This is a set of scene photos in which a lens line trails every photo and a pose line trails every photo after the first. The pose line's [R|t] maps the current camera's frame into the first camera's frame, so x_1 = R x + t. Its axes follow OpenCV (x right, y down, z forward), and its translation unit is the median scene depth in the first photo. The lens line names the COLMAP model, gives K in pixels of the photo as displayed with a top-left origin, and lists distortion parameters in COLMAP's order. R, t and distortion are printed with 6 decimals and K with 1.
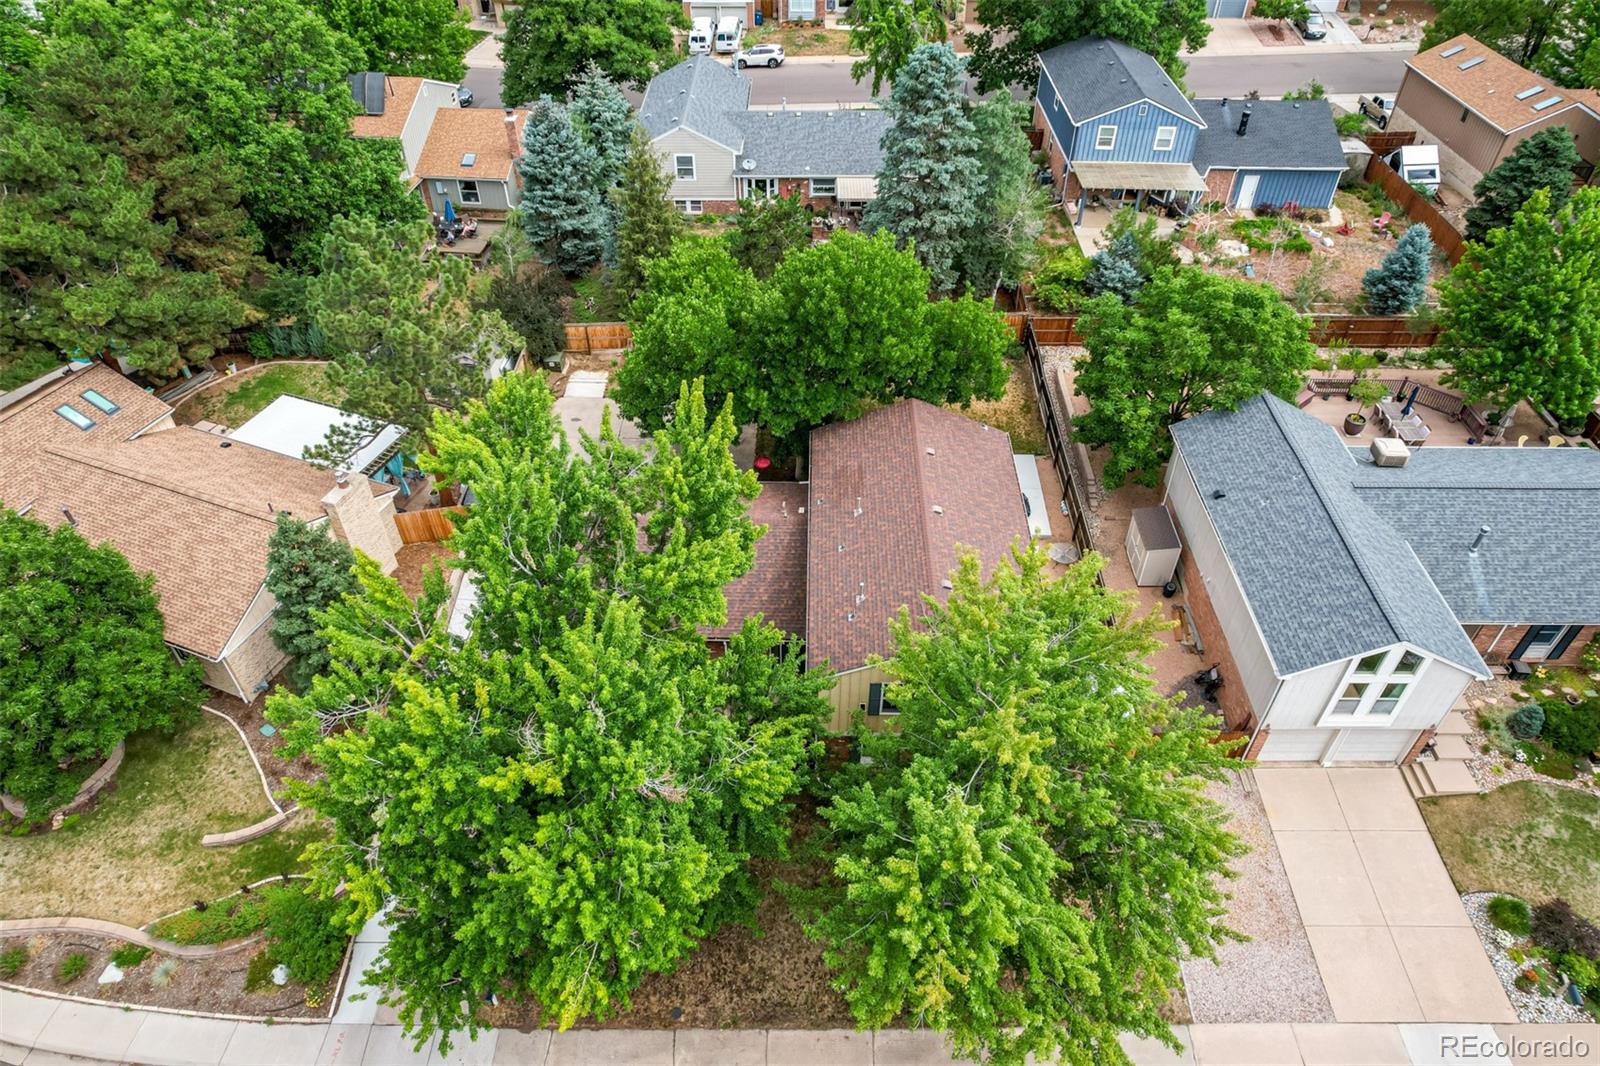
lens RADIAL K [[1023.1, 0, 800.7], [0, 1023.1, 534.0], [0, 0, 1]] dist [-0.058489, 0.044719]
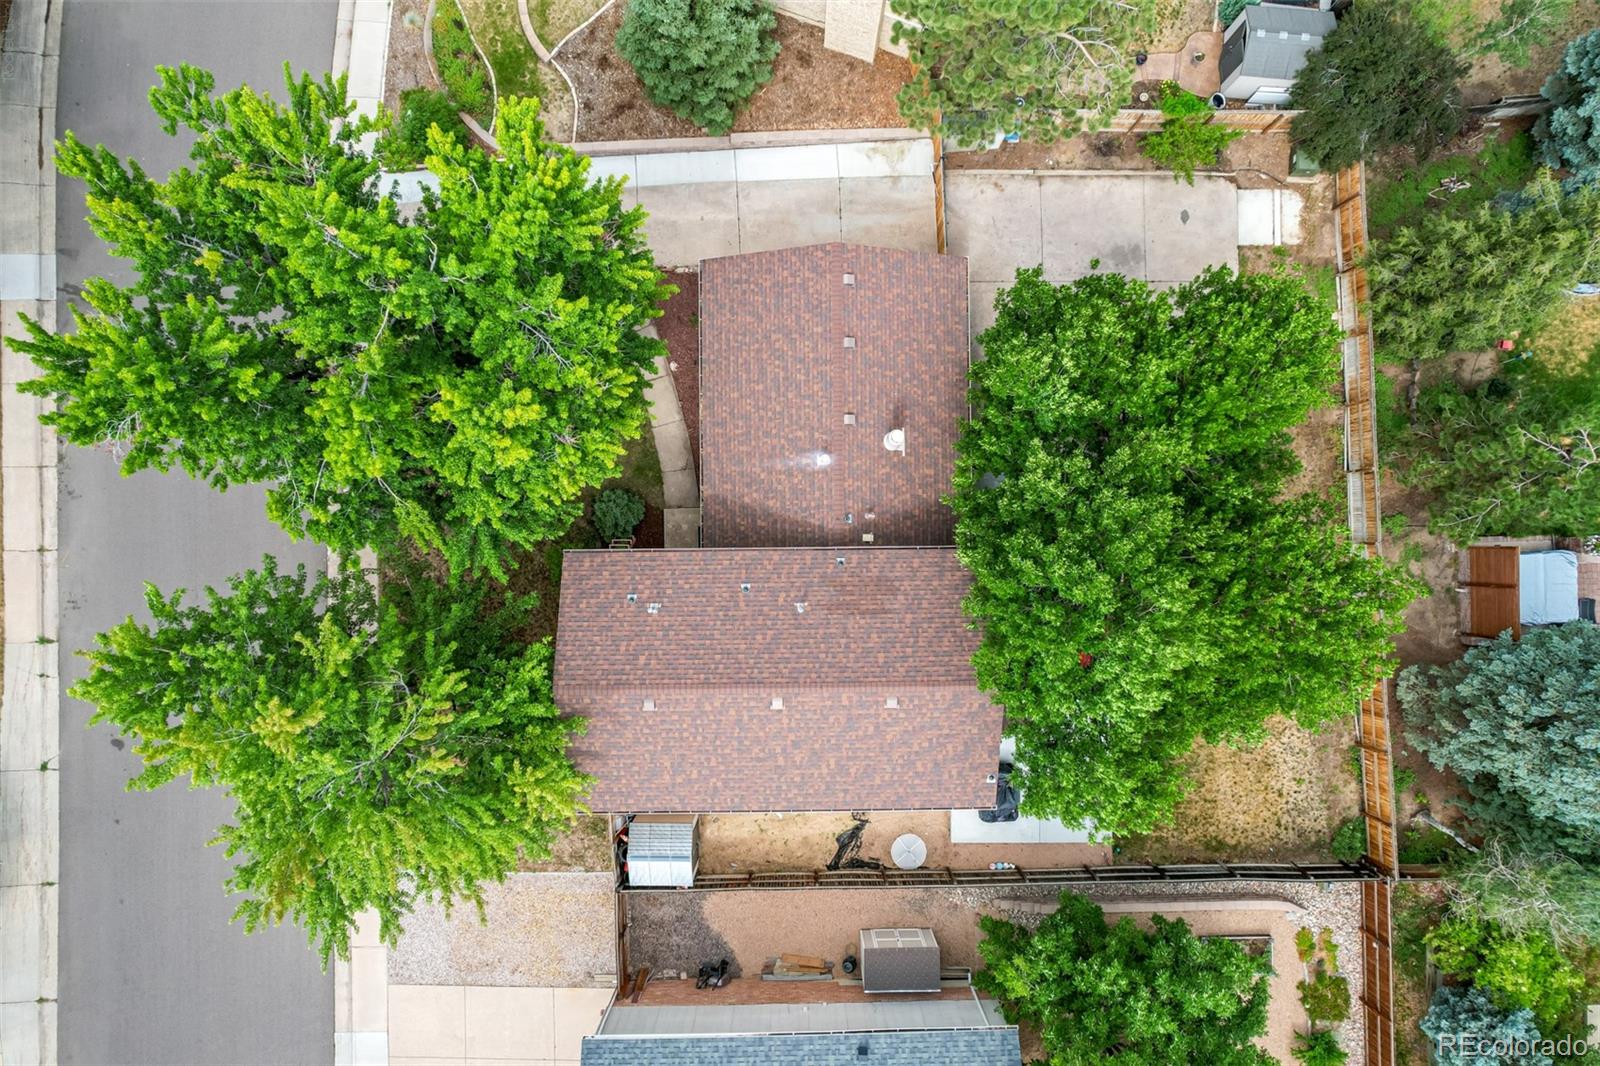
lens RADIAL K [[1023.1, 0, 802.1], [0, 1023.1, 533.0], [0, 0, 1]] dist [-0.058489, 0.044719]
pose [[0.028517, 0.999563, -0.007782, 0.001457], [-0.677229, 0.025046, 0.735346, -0.538526], [0.735220, -0.015699, 0.677647, 0.374182]]
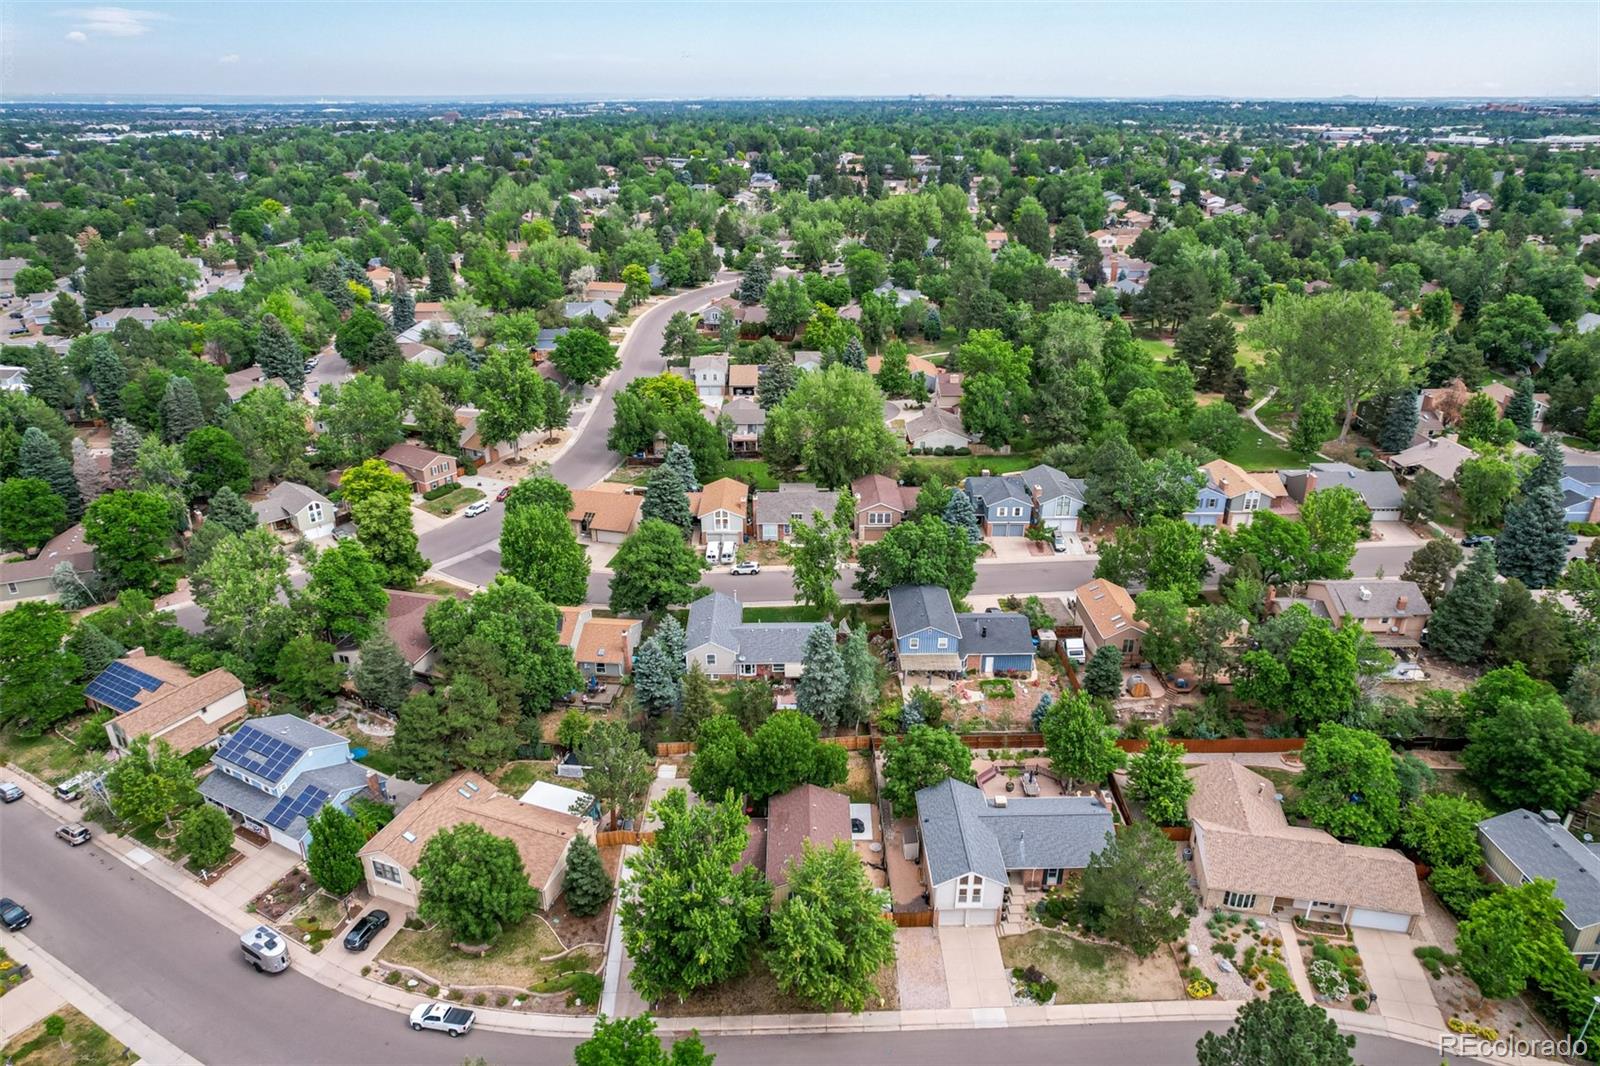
lens RADIAL K [[1023.1, 0, 800.7], [0, 1023.1, 534.2], [0, 0, 1]] dist [-0.058489, 0.044719]
pose [[0.999752, -0.009905, 0.019939, 0.041168], [0.015618, 0.950277, -0.311014, 0.061666], [-0.015867, 0.311249, 0.950196, -1.493444]]
